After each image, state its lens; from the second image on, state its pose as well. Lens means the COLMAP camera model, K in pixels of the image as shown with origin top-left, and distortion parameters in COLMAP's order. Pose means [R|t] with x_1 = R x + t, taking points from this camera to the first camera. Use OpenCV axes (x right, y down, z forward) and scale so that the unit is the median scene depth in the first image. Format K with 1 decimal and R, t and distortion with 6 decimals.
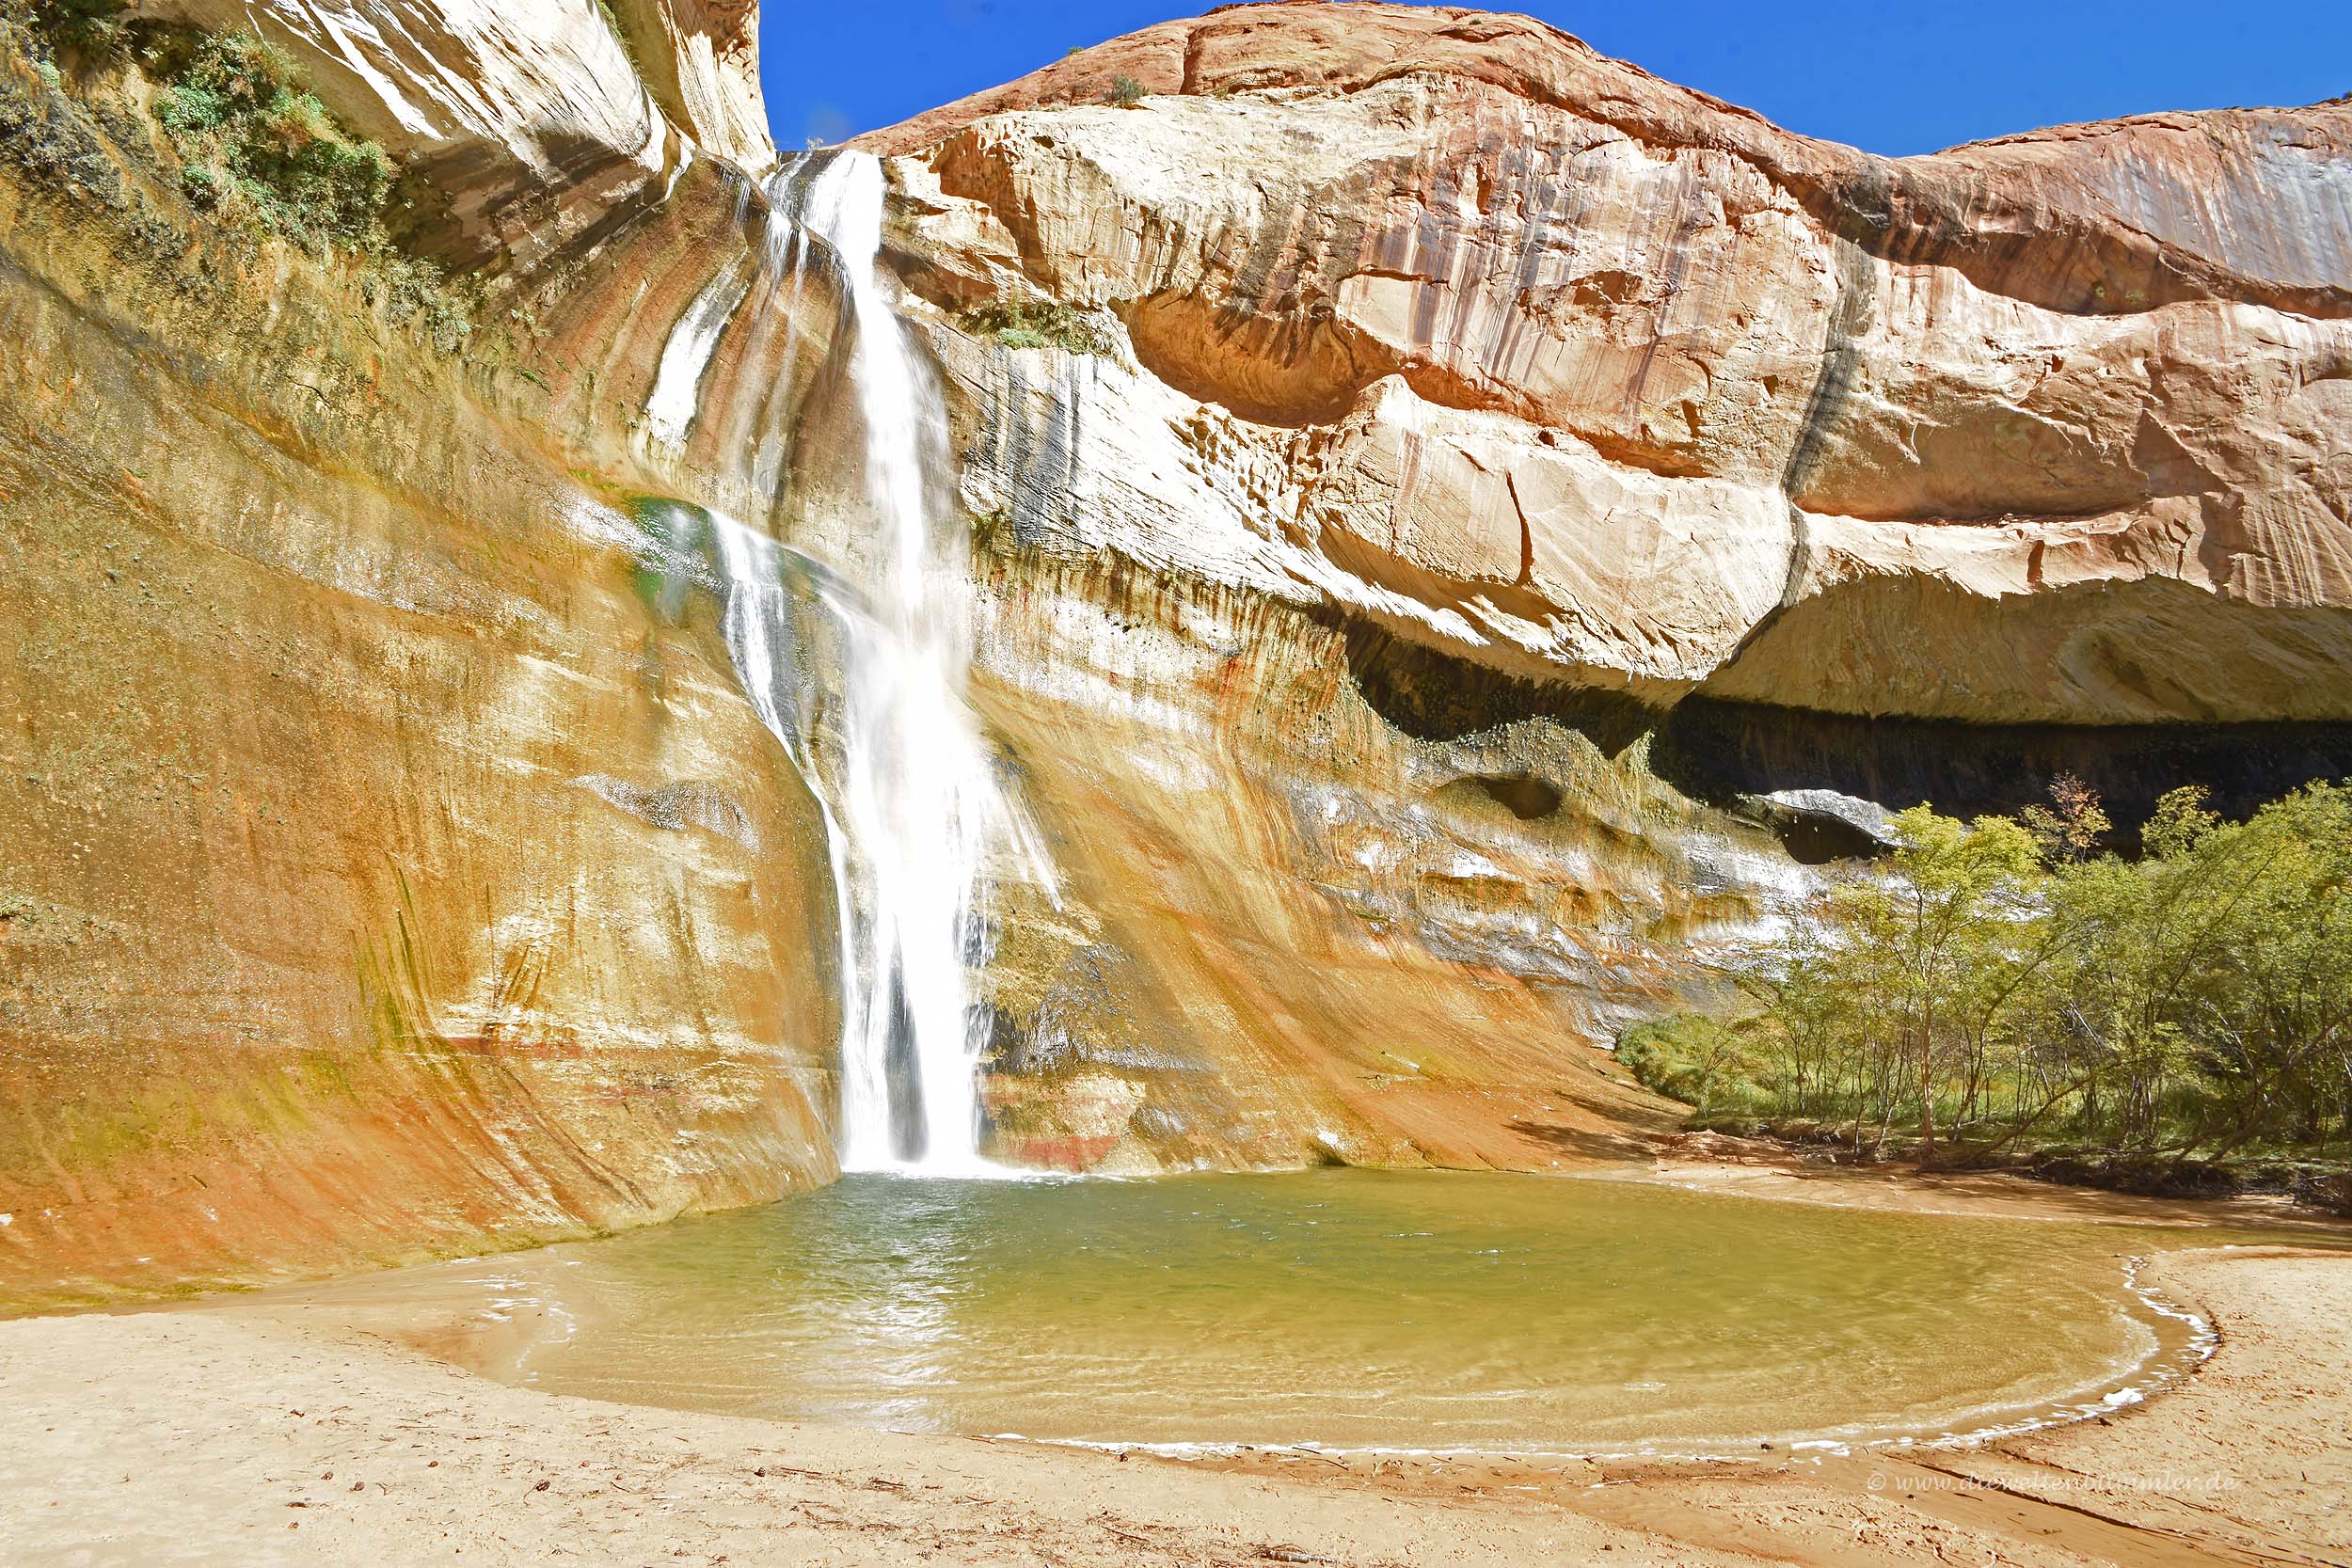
lens RADIAL K [[1031.3, 0, 1185.0], [0, 1031.3, 771.7], [0, 0, 1]] dist [0.014538, -0.014491]
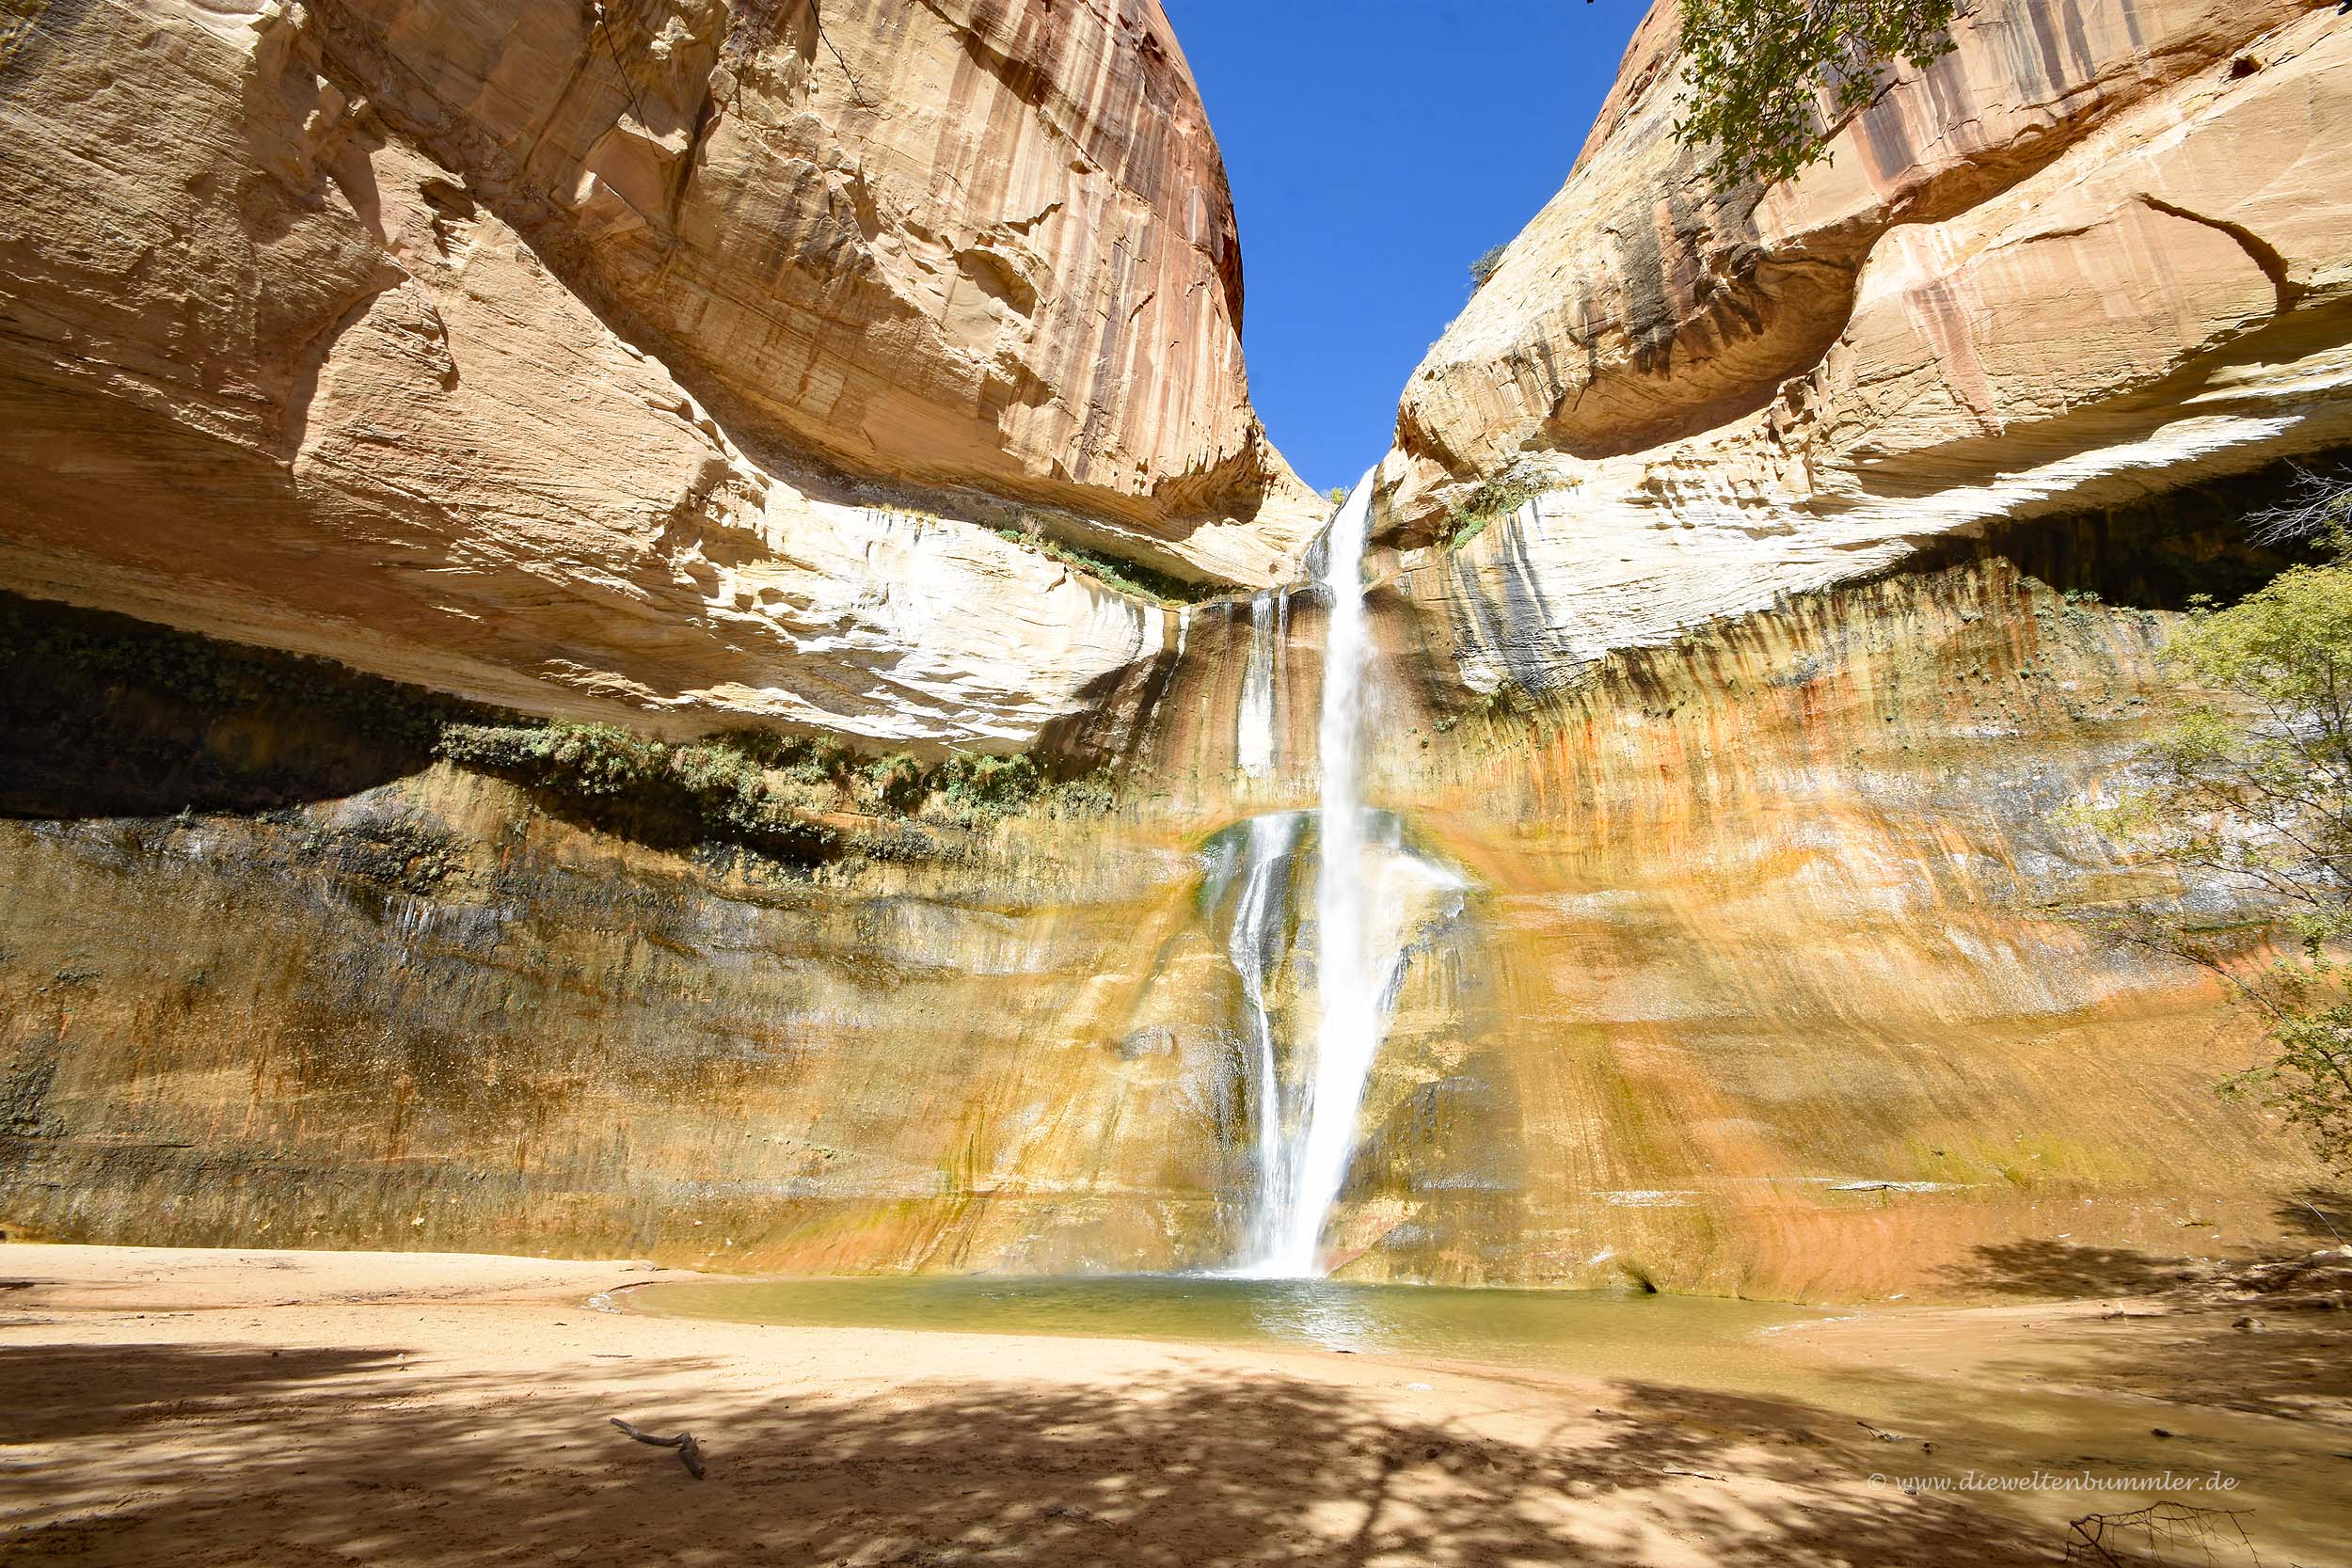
lens RADIAL K [[1031.3, 0, 1185.0], [0, 1031.3, 771.7], [0, 0, 1]] dist [0.014538, -0.014491]
pose [[0.378978, -0.391479, -0.838522, 0.521544], [0.270158, 0.913445, -0.304358, 0.074612], [0.885094, -0.111189, 0.451936, 0.164121]]
